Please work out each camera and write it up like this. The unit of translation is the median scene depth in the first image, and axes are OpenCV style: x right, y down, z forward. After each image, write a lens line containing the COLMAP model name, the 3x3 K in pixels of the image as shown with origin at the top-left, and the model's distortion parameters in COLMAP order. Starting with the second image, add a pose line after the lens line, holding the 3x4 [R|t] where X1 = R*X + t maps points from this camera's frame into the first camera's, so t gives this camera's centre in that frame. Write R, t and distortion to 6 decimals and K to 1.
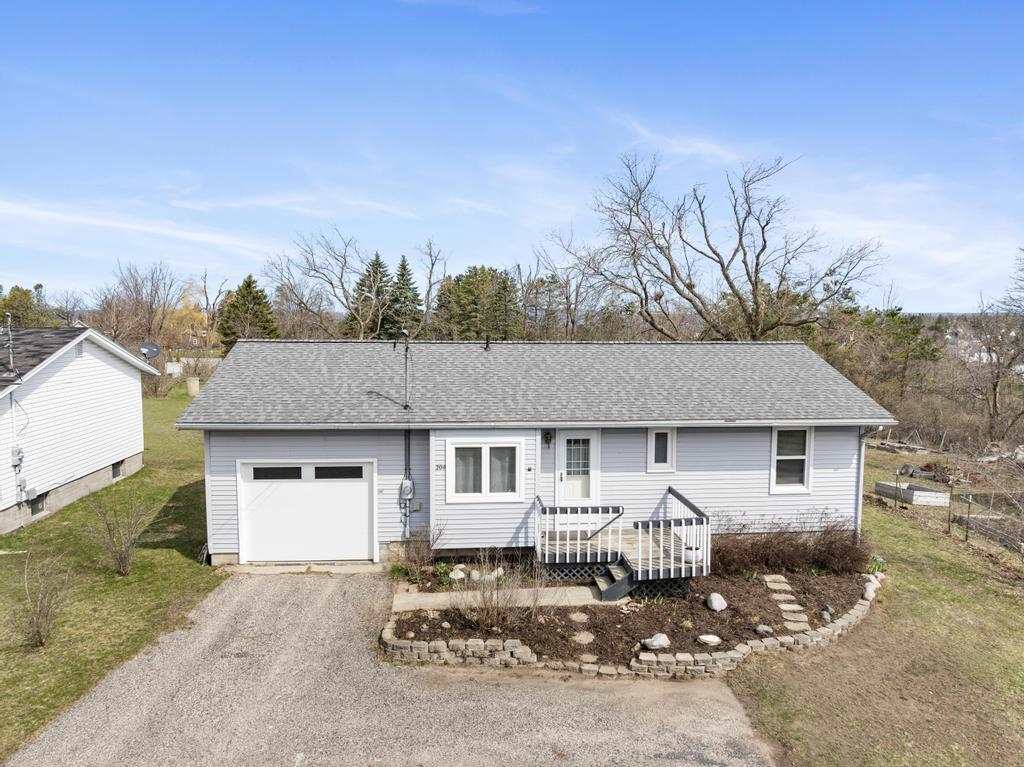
lens RADIAL K [[721.2, 0, 512.0], [0, 721.2, 383.5], [0, 0, 1]] dist [-0.025183, 0.000218]
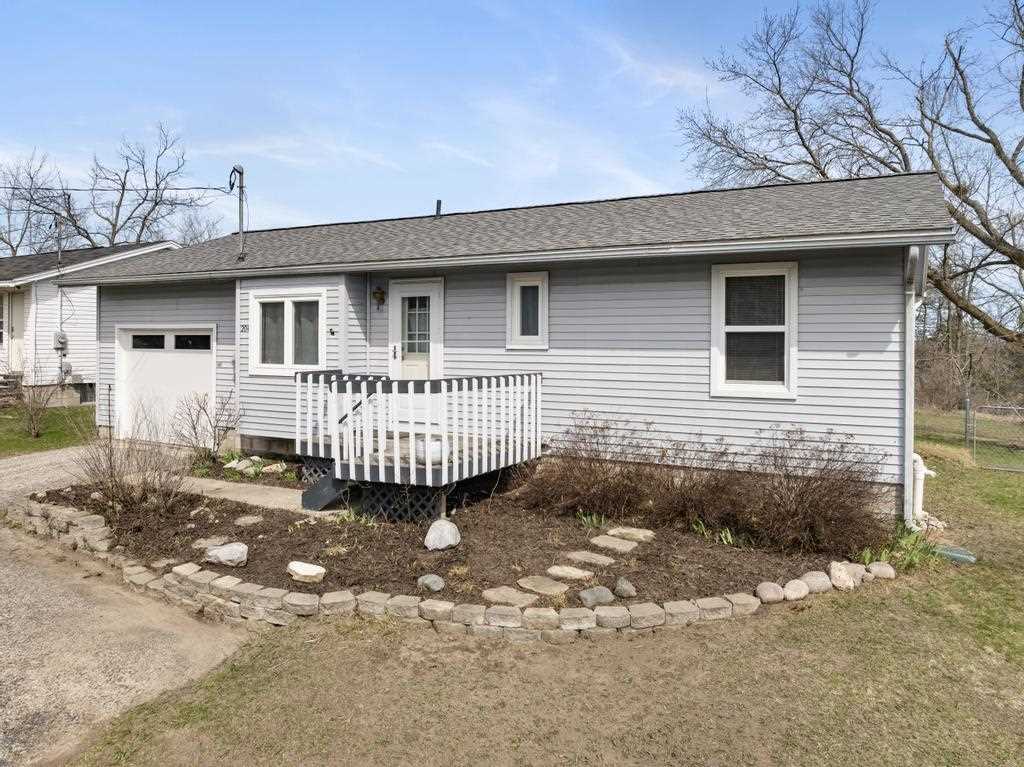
lens RADIAL K [[730.5, 0, 510.3], [0, 730.5, 356.1], [0, 0, 1]] dist [-0.031124, -0.000913]
pose [[0.838301, 0.012599, -0.545062, 0.557039], [-0.056303, 0.996388, -0.063562, 0.175514], [0.542293, 0.083972, 0.835983, 0.484756]]
